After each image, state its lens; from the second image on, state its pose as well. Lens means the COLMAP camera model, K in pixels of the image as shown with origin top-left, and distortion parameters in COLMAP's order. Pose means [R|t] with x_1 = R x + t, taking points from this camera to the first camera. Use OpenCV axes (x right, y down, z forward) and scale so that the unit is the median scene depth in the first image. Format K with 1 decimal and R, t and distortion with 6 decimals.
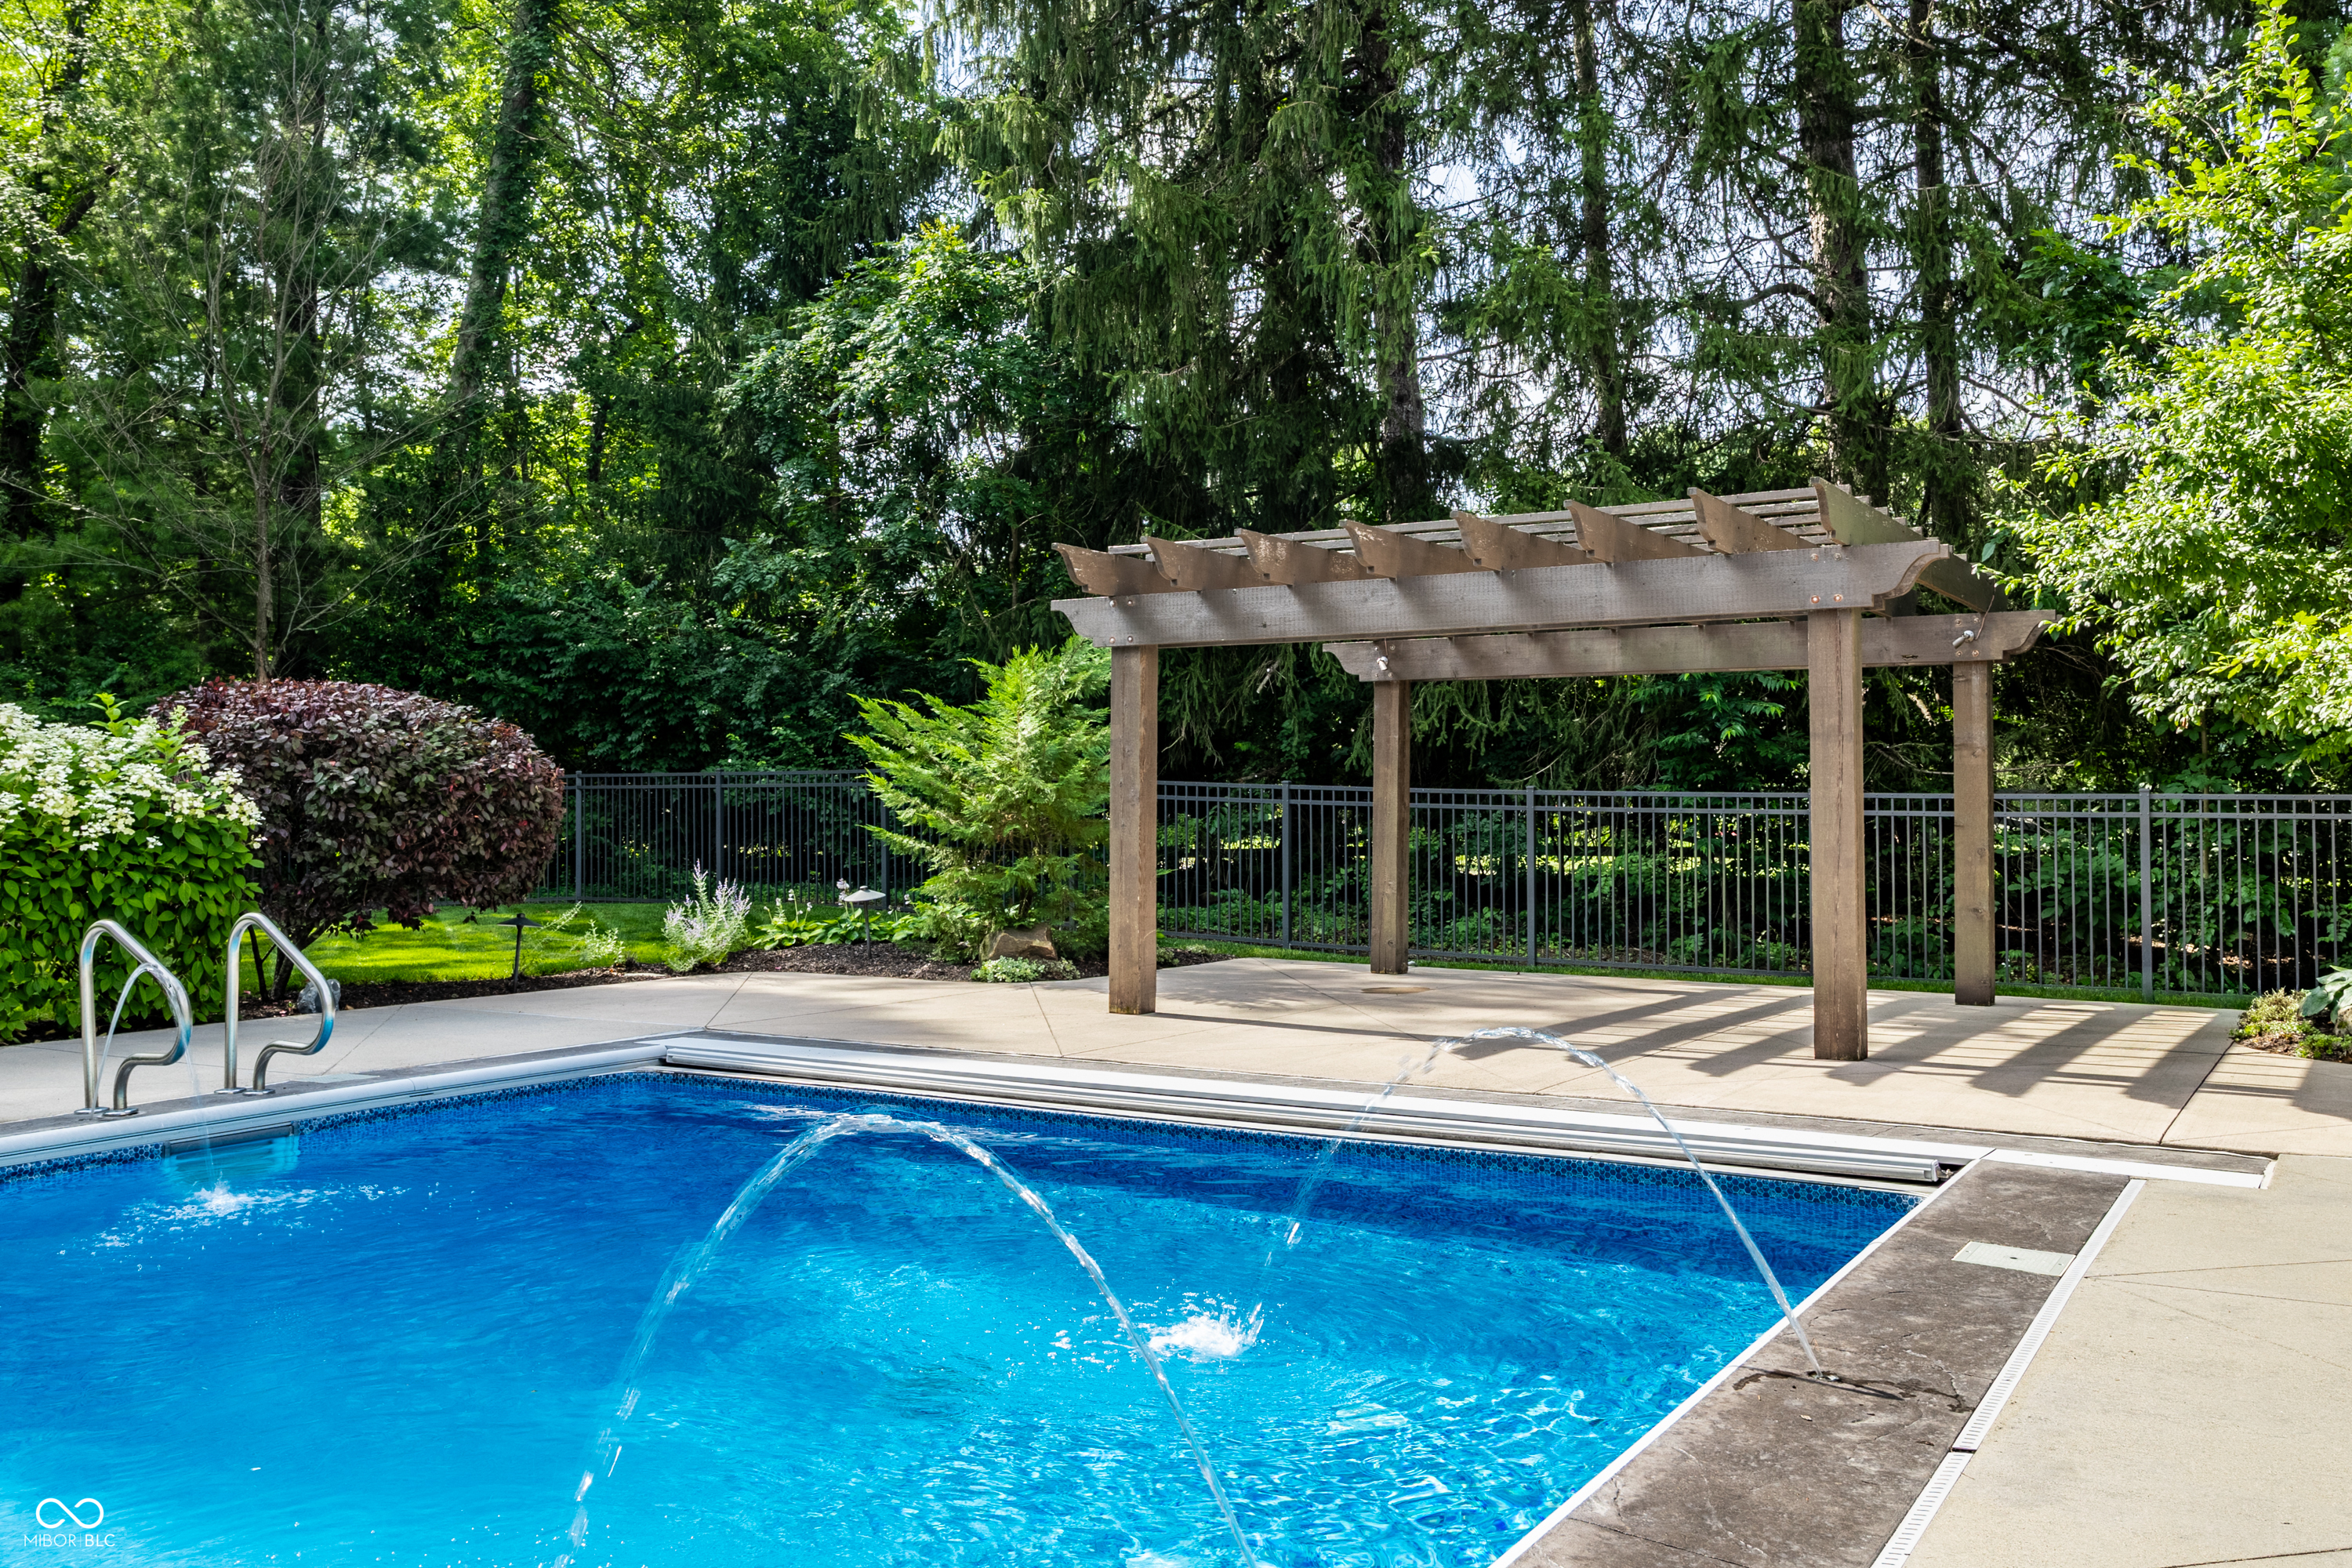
lens RADIAL K [[1948.5, 0, 1173.0], [0, 1948.5, 772.8], [0, 0, 1]] dist [-0.036668, -0.005333]
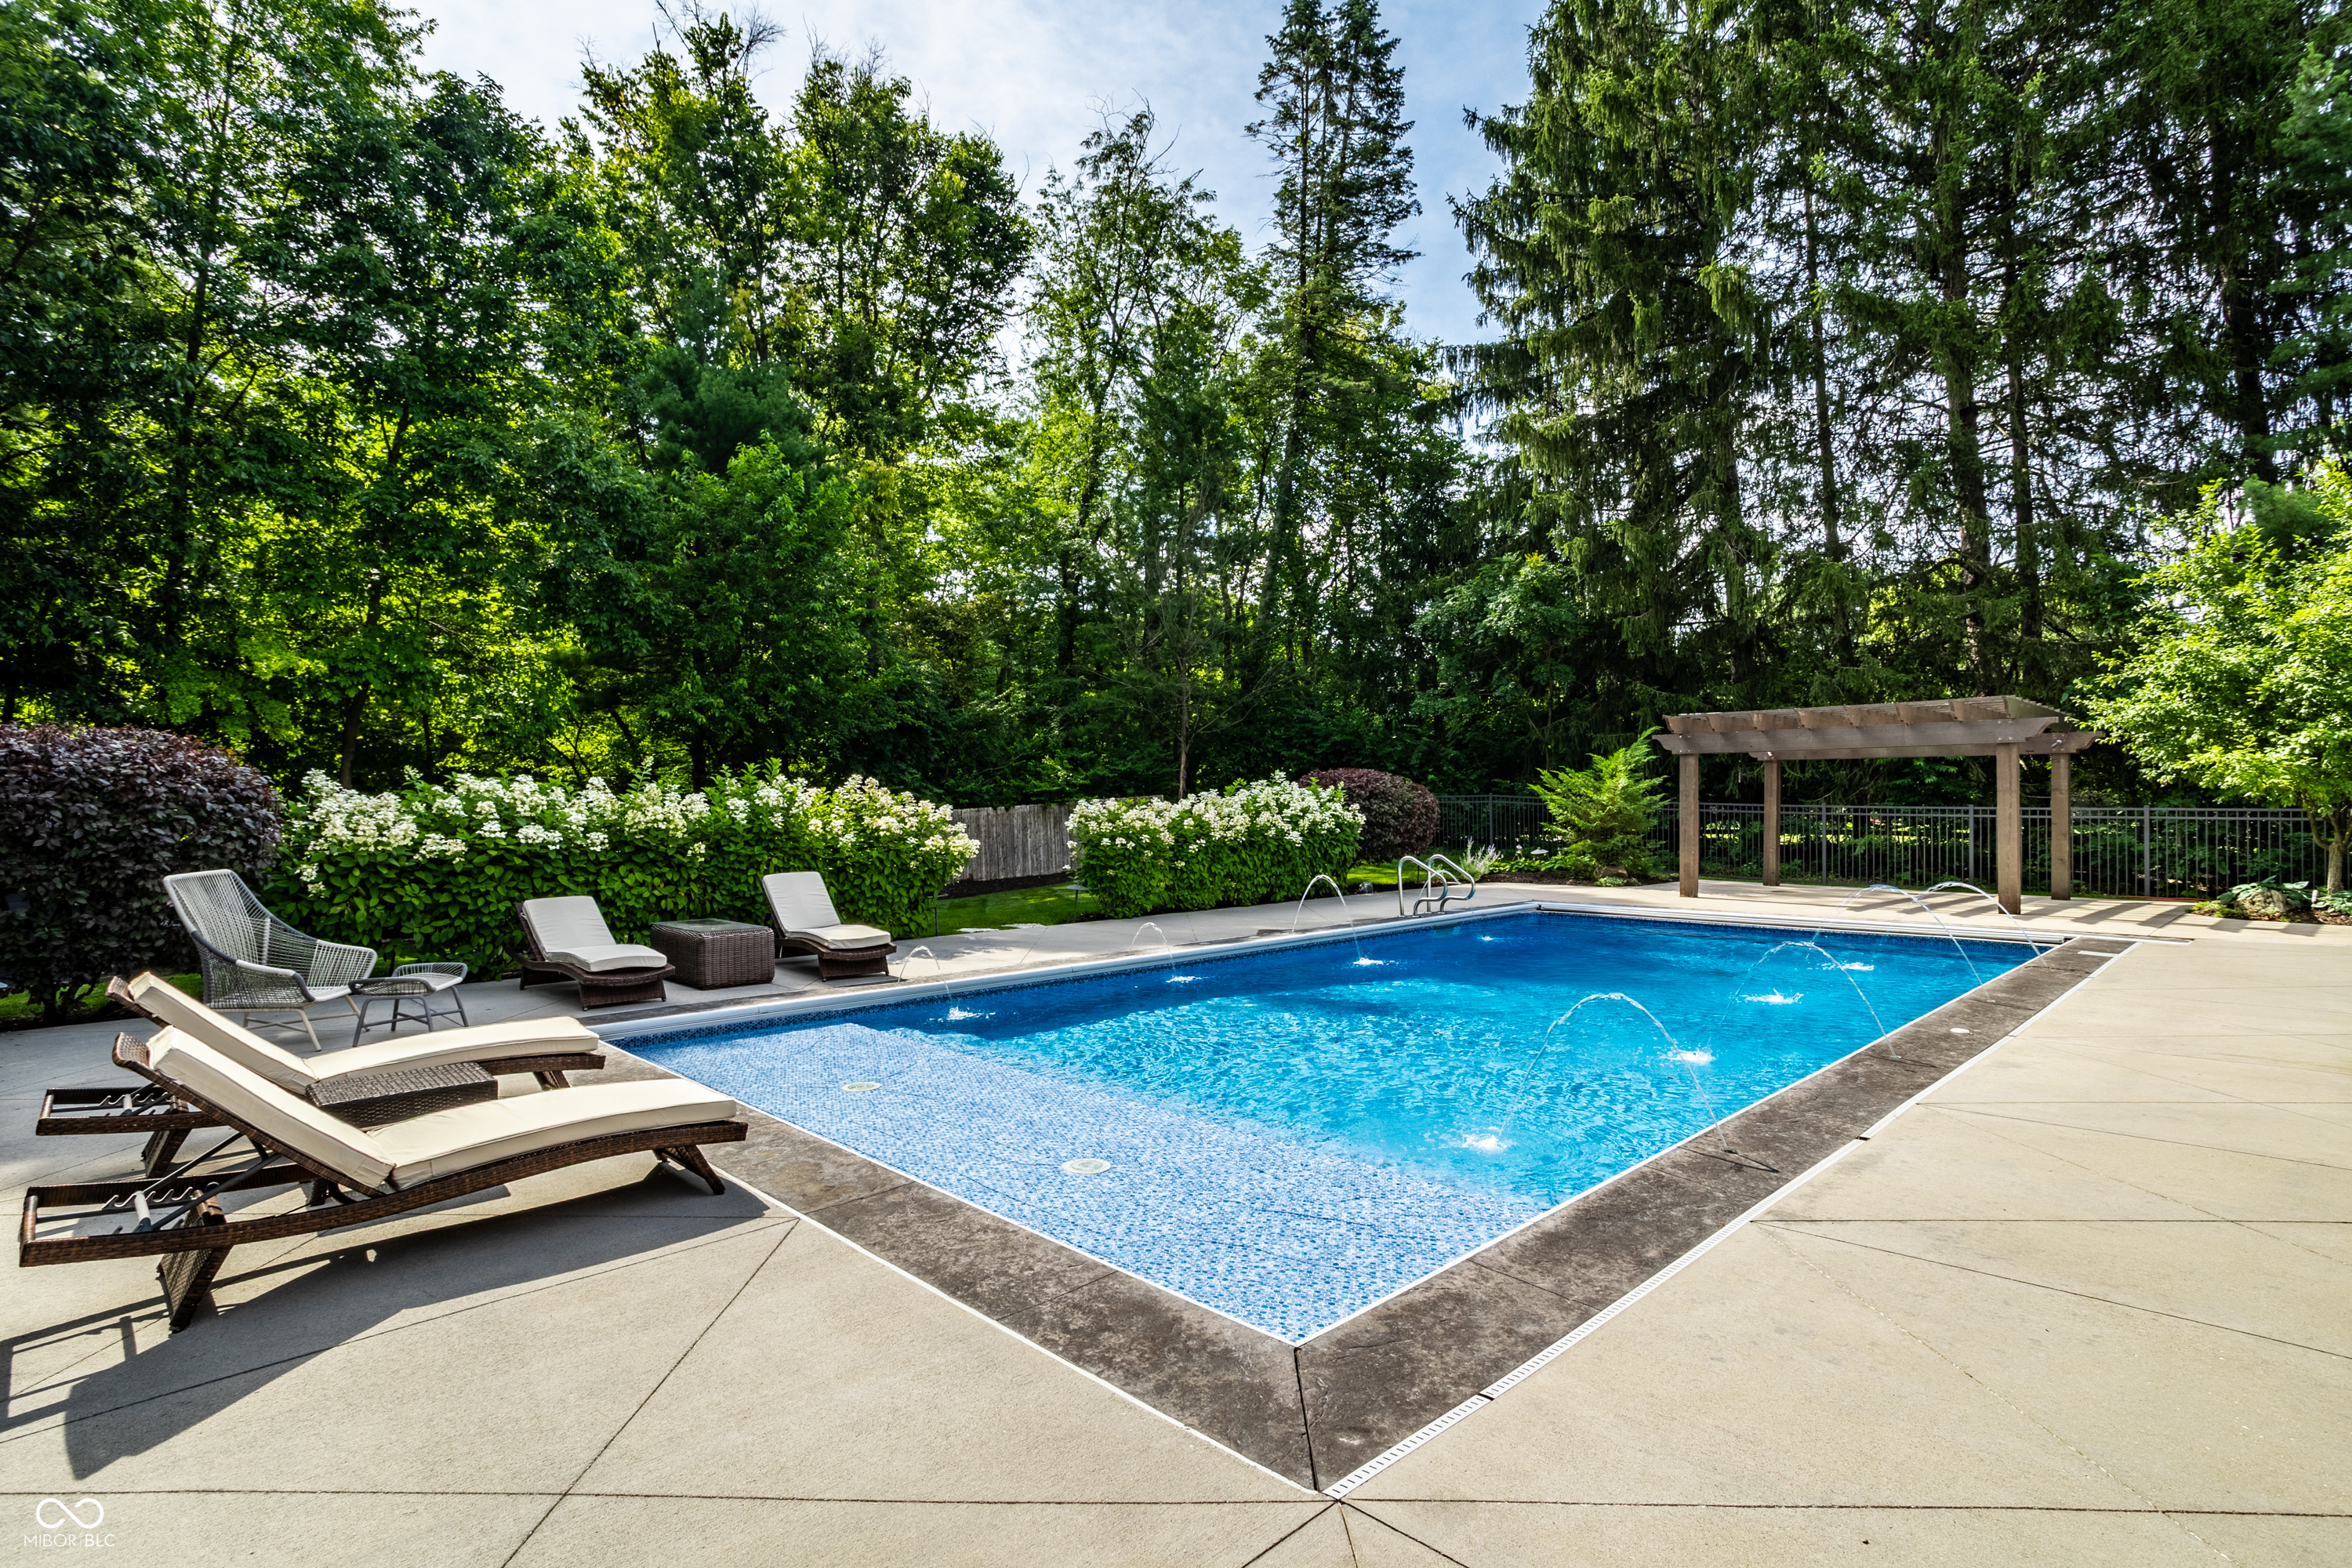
lens RADIAL K [[1227.5, 0, 1172.7], [0, 1227.5, 797.2], [0, 0, 1]] dist [0.001690, 0.001088]
pose [[0.979283, -0.004234, -0.202454, -0.362286], [0.006868, 0.999901, 0.012312, -0.032302], [0.202382, -0.013447, 0.979214, -0.721386]]
